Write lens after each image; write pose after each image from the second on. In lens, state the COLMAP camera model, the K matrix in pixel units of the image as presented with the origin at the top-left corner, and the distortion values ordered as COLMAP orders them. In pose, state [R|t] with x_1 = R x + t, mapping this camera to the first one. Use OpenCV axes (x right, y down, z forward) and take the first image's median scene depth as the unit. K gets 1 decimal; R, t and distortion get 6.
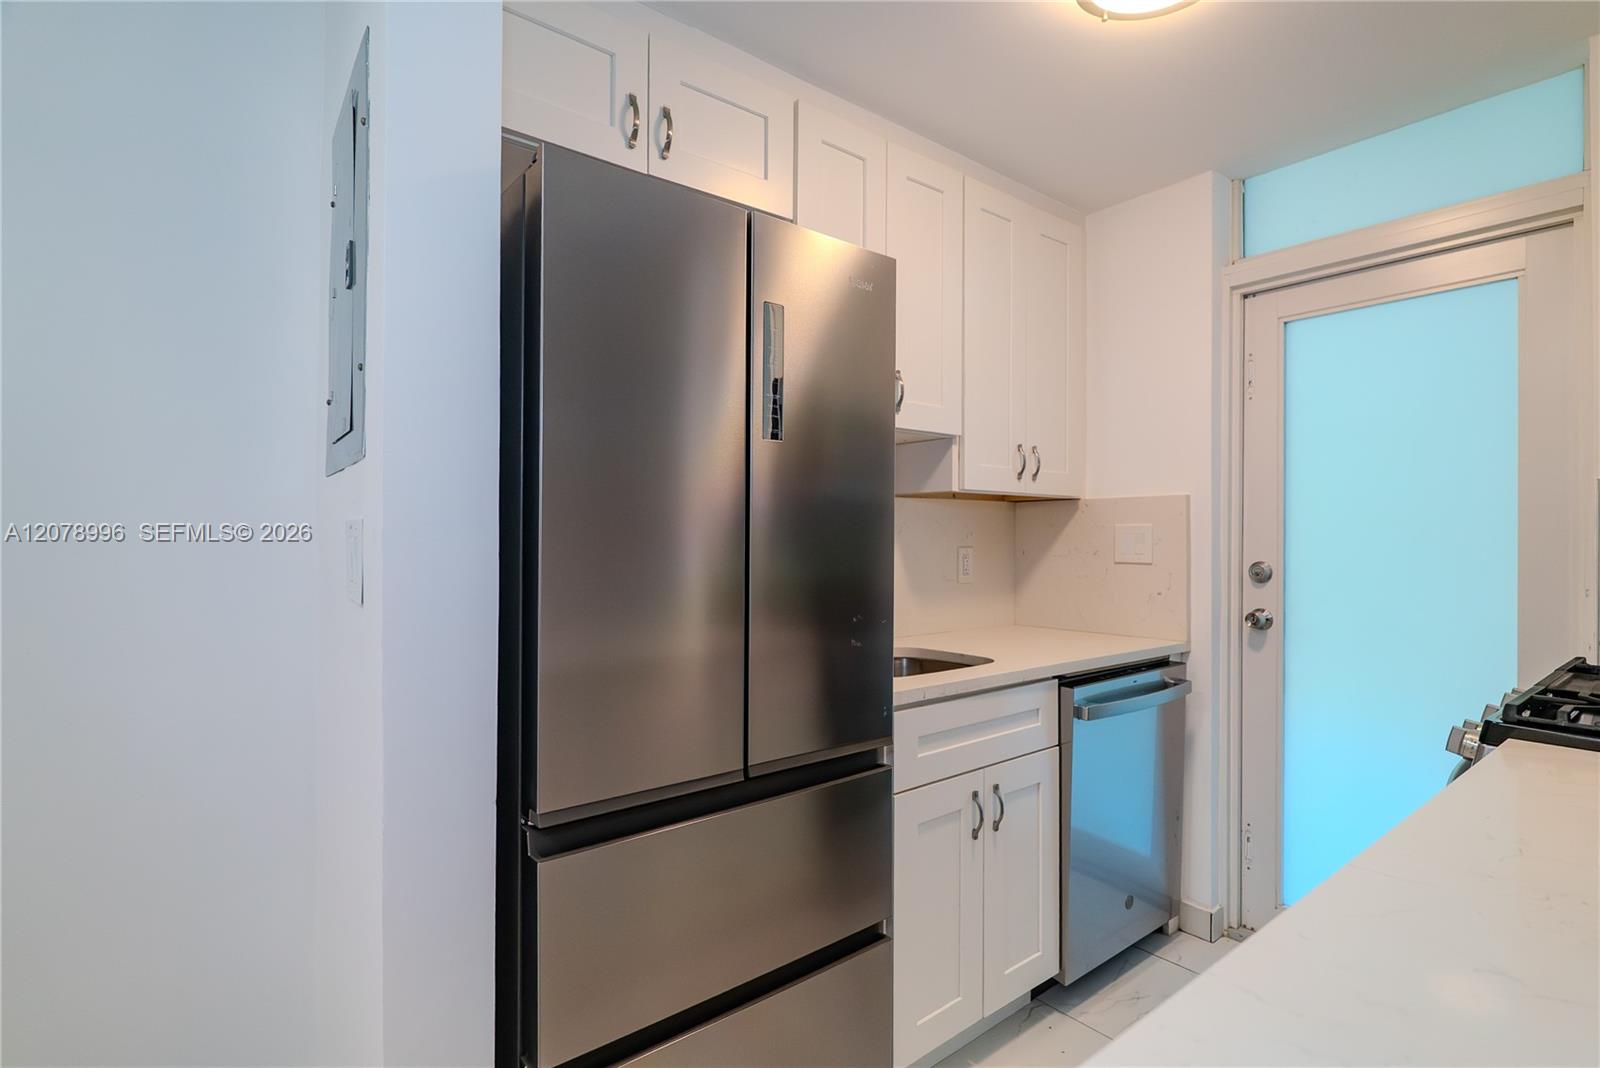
lens RADIAL K [[774.7, 0, 806.0], [0, 774.7, 536.7], [0, 0, 1]] dist [-0.005364, 0.000845]
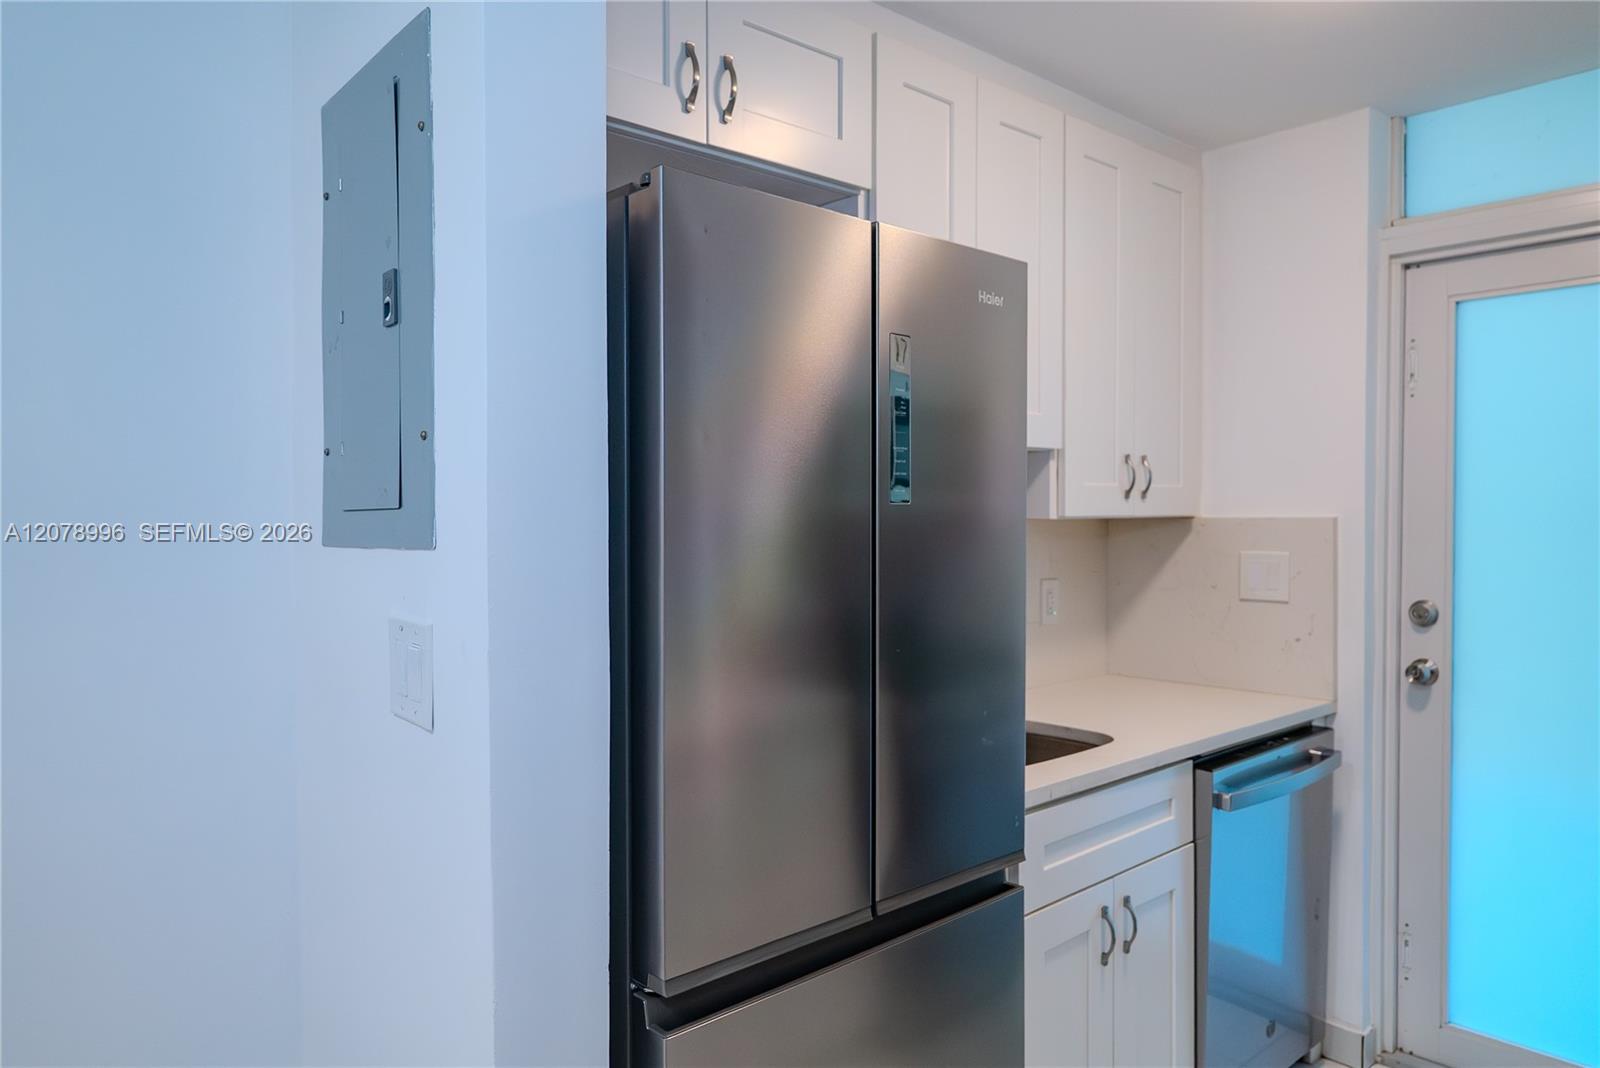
lens RADIAL K [[1062.5, 0, 804.5], [0, 1062.5, 537.3], [0, 0, 1]] dist [0.001070, -0.000849]
pose [[0.998275, -0.008887, 0.058032, -0.118106], [0.007412, 0.999645, 0.025576, -0.066771], [-0.058239, -0.025102, 0.997987, -0.062202]]
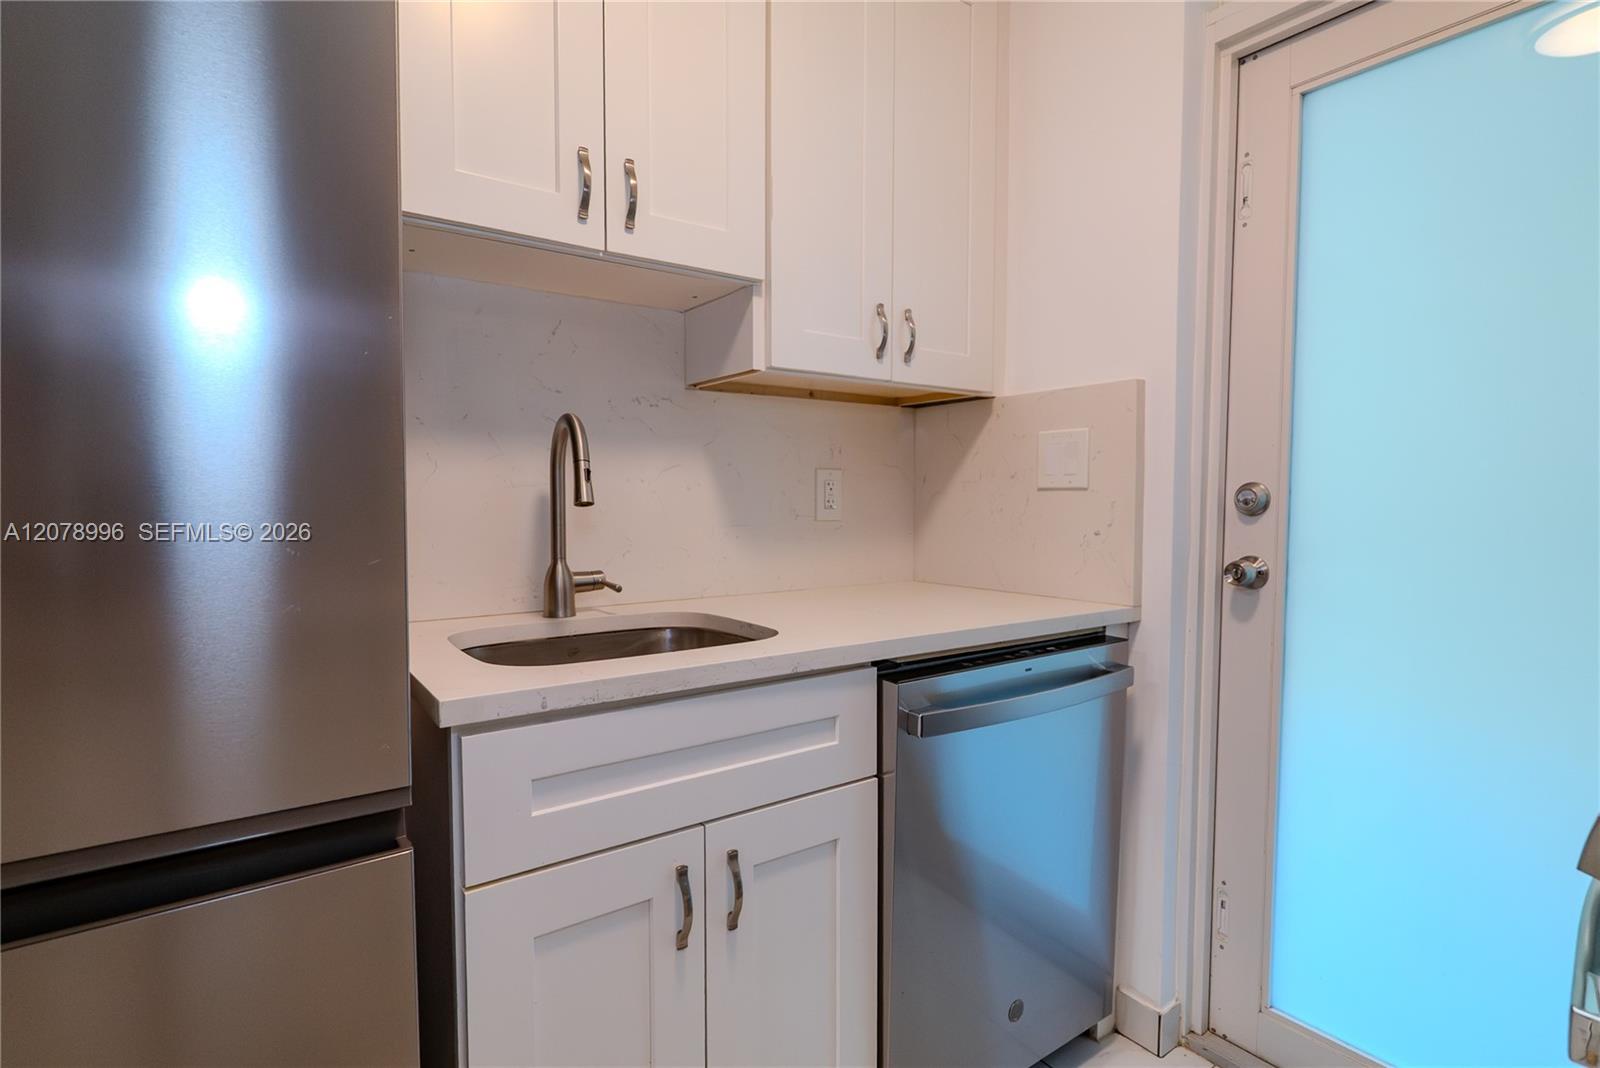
lens RADIAL K [[774.7, 0, 806.0], [0, 774.7, 536.7], [0, 0, 1]] dist [-0.005364, 0.000845]
pose [[0.998335, 0.002609, -0.057625, 0.258449], [0.000292, 0.998735, 0.050287, 0.044917], [0.057683, -0.050220, 0.997071, 0.342455]]
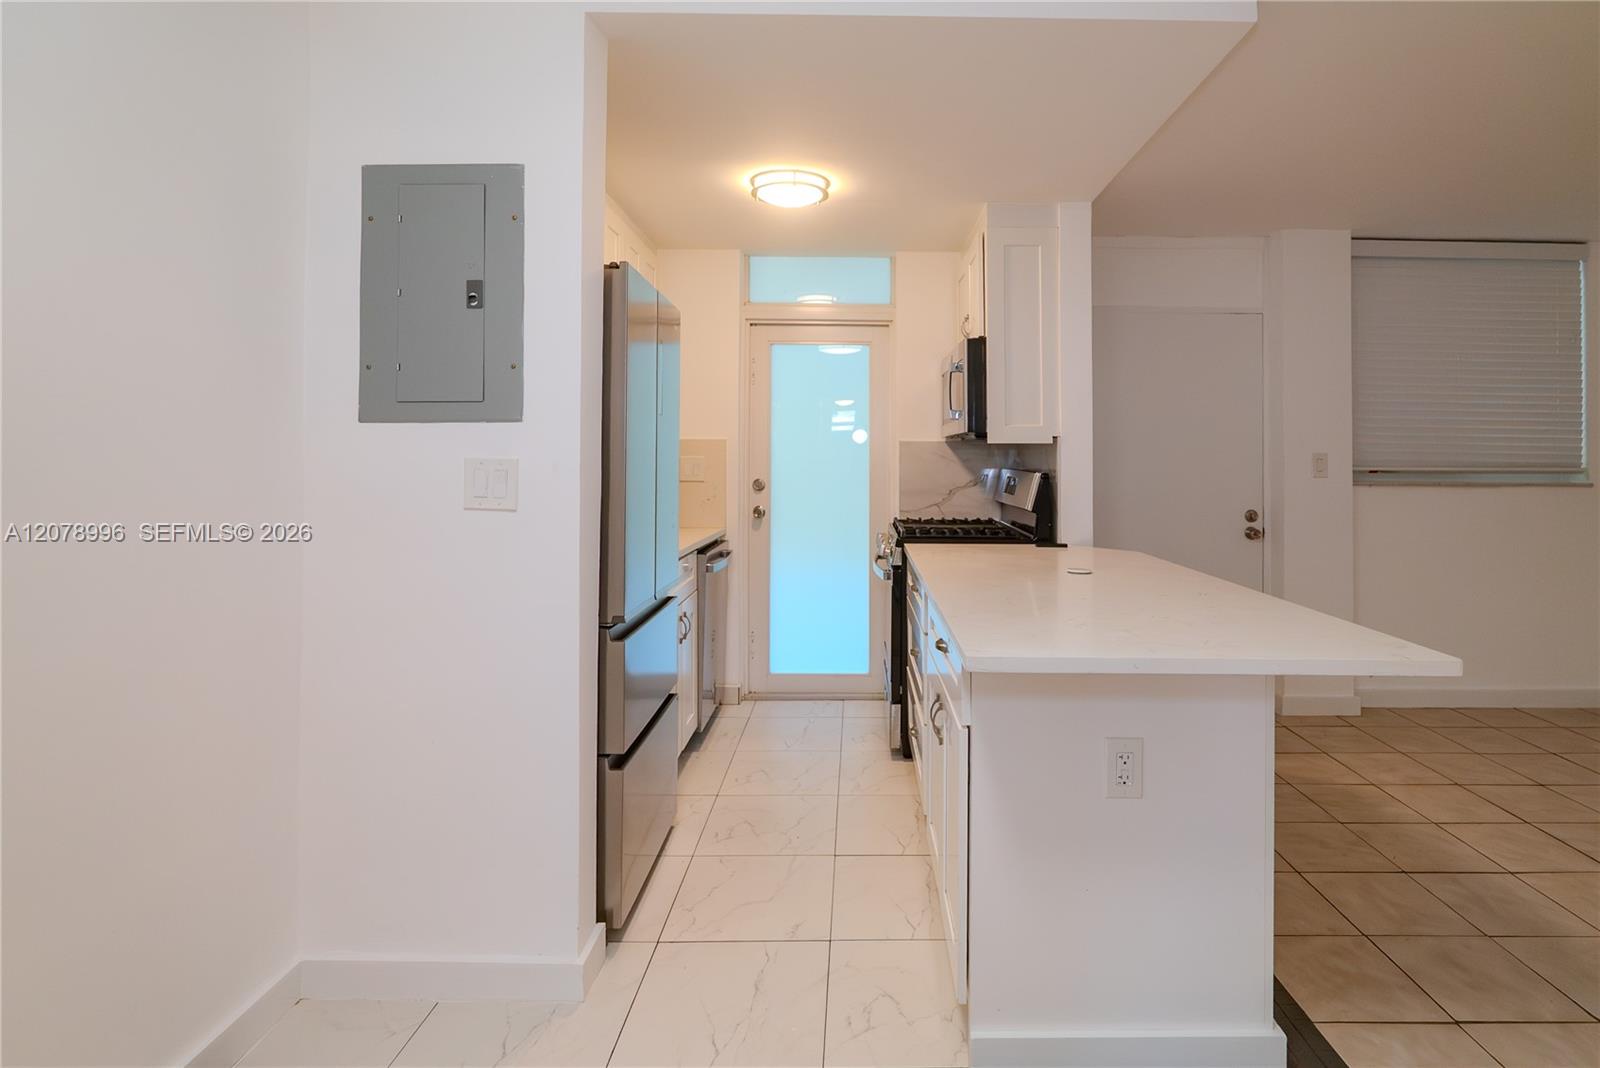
lens RADIAL K [[811.8, 0, 864.9], [0, 811.8, 451.9], [0, 0, 1]] dist [0.000652, 0.000517]
pose [[0.617167, 0.011257, 0.786752, -0.708203], [-0.004728, 0.999933, -0.010598, -0.010812], [-0.786818, 0.002821, 0.617178, -0.317101]]
